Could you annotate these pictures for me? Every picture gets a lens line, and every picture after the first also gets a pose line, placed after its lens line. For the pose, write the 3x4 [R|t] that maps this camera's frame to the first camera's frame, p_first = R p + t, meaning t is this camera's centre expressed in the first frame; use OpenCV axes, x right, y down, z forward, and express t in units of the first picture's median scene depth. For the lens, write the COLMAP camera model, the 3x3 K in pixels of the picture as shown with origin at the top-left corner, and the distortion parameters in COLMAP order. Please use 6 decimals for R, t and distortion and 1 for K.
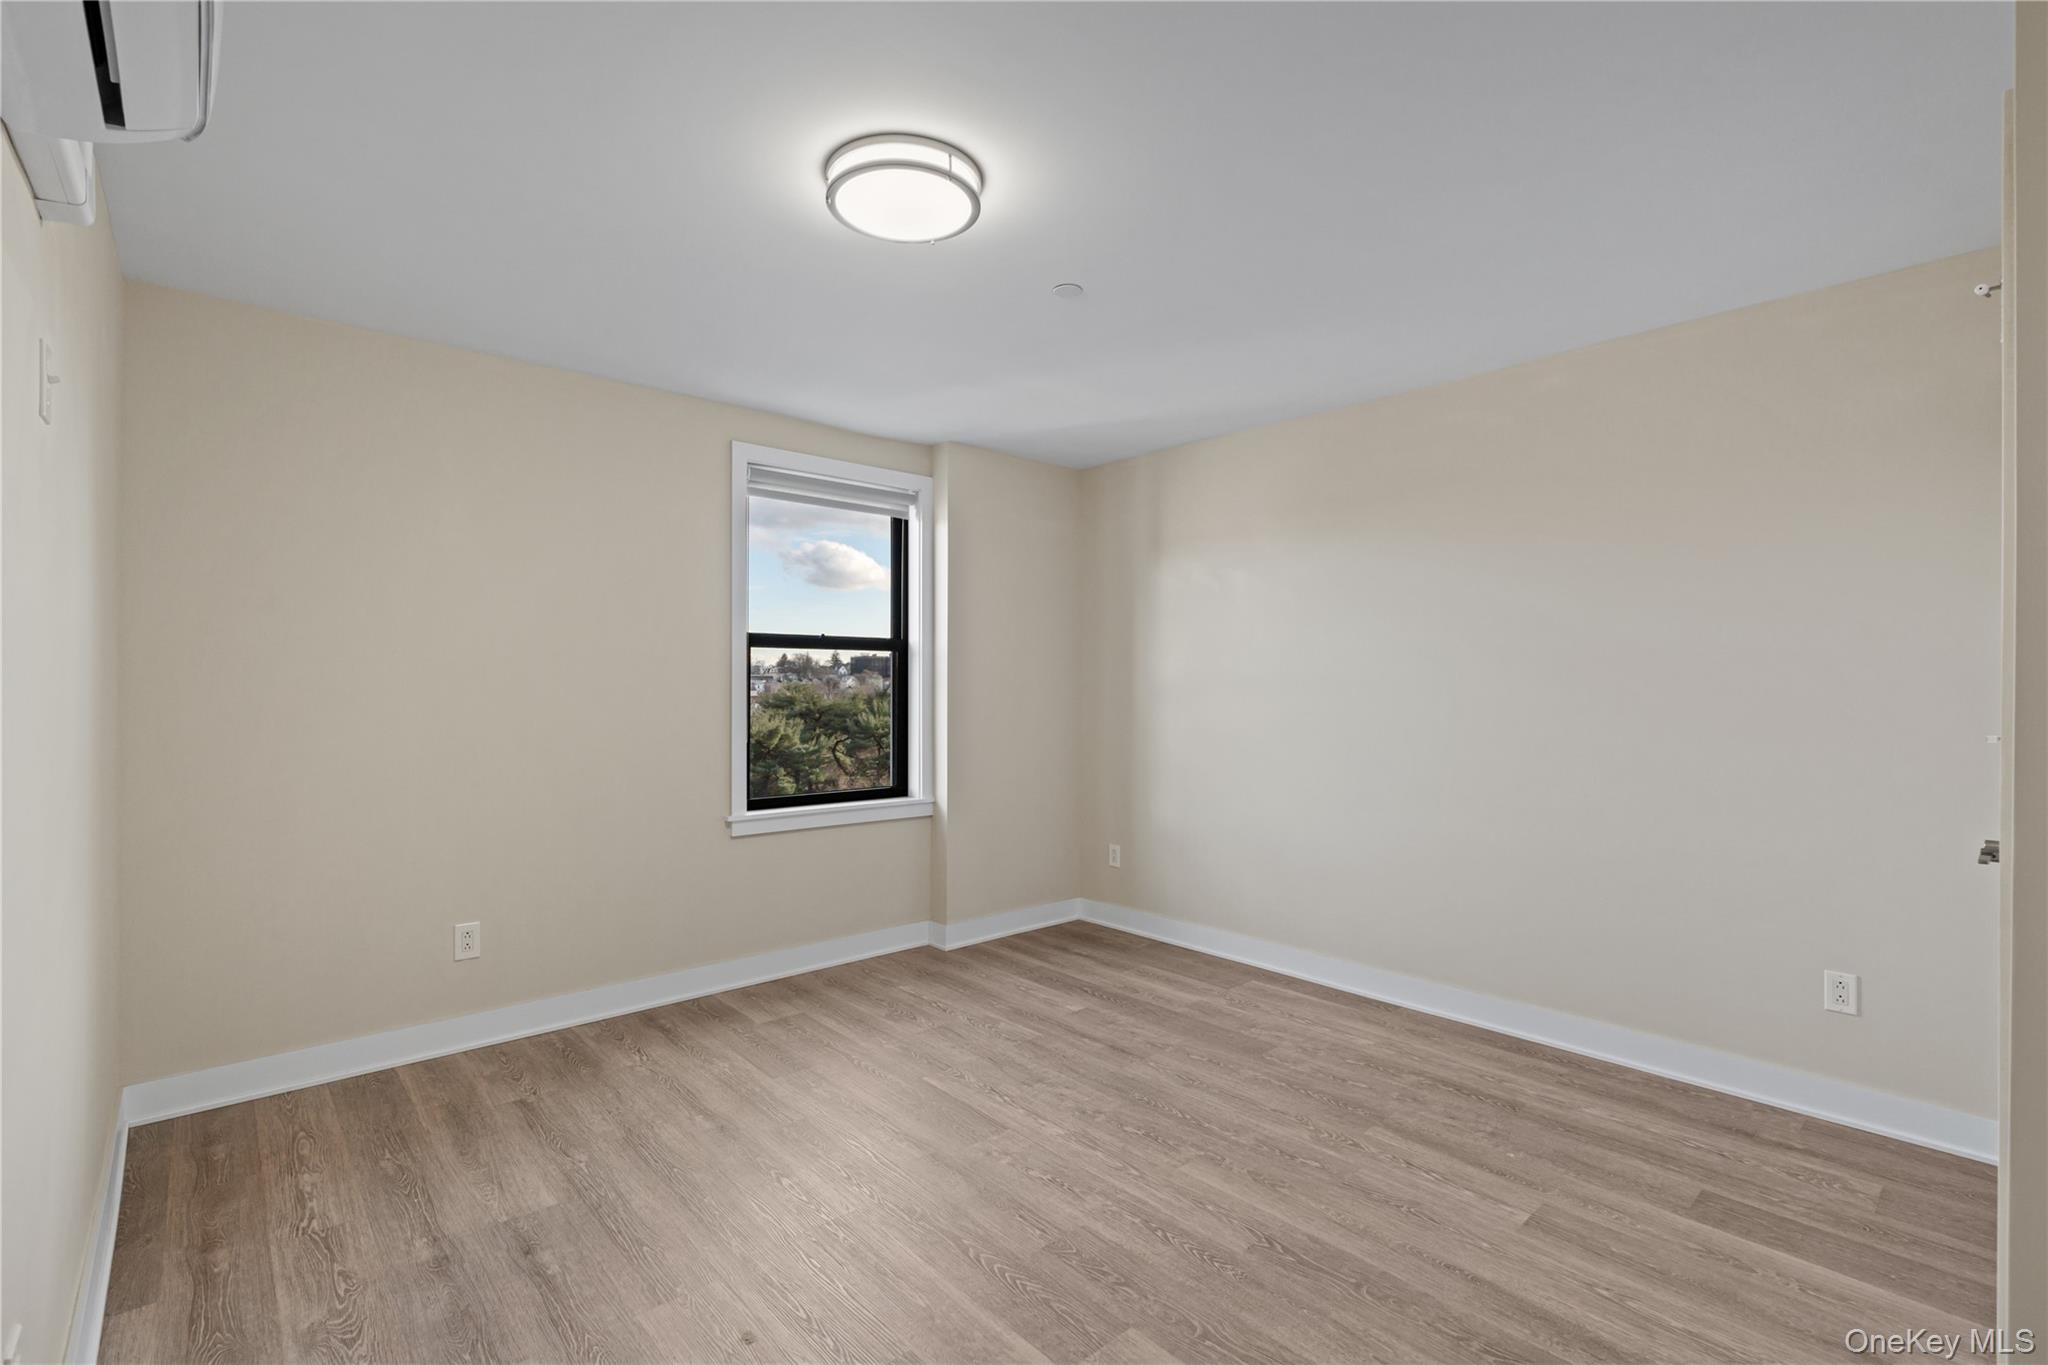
lens RADIAL K [[933.8, 0, 1008.0], [0, 933.8, 687.7], [0, 0, 1]] dist [-0.000240, 0.000454]
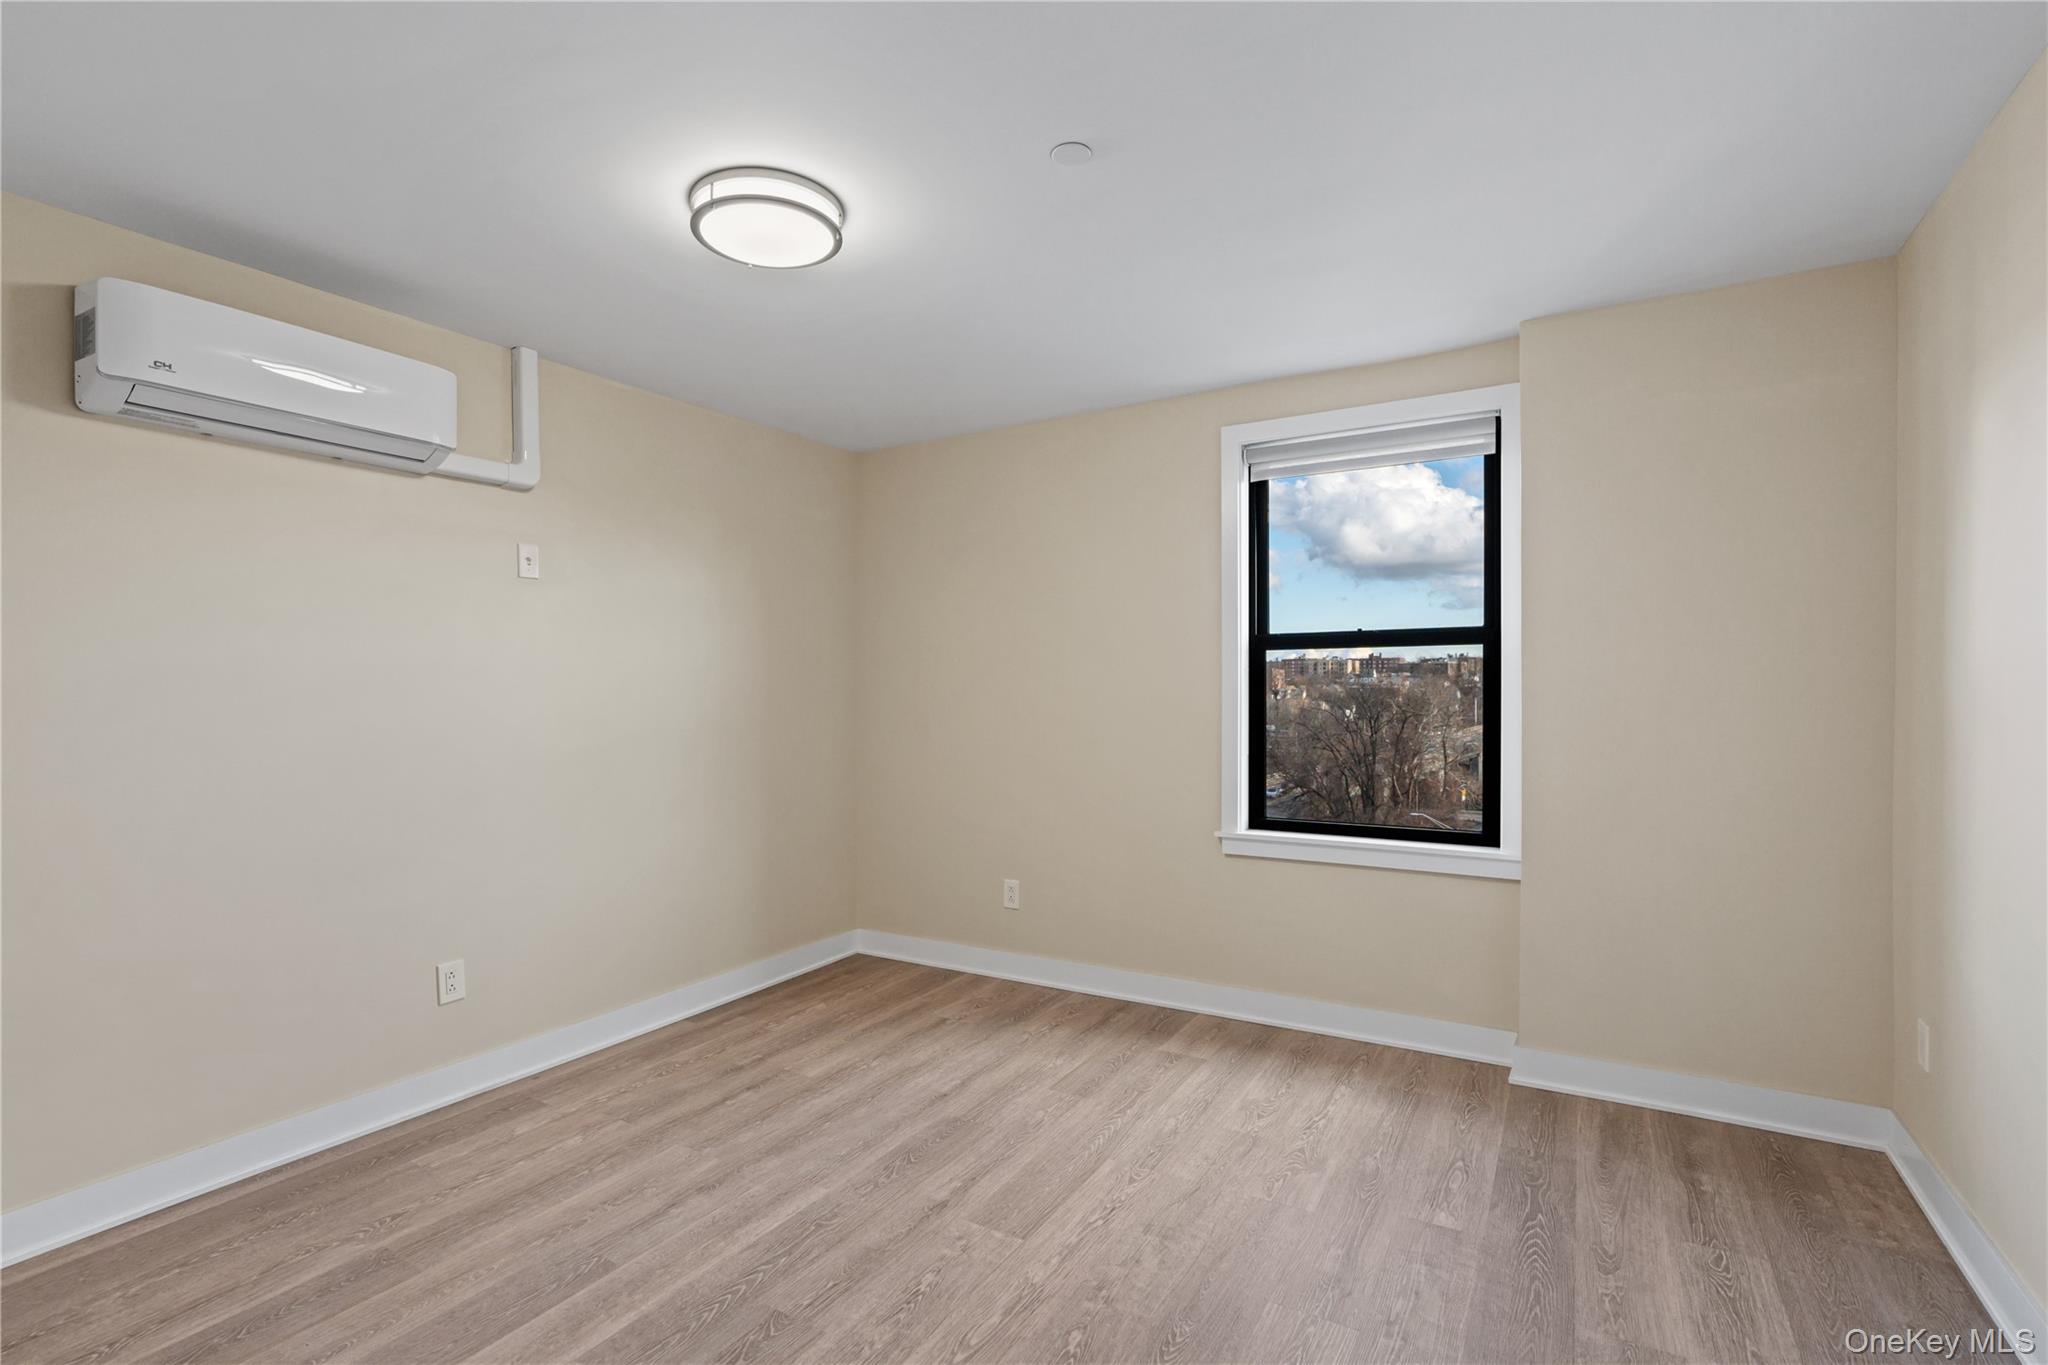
lens RADIAL K [[933.8, 0, 1008.0], [0, 933.8, 687.7], [0, 0, 1]] dist [-0.000240, 0.000454]
pose [[0.297114, -0.008326, -0.954806, 0.594815], [0.007353, 0.999952, -0.006432, -0.003146], [0.954814, -0.005109, 0.297161, 0.571155]]
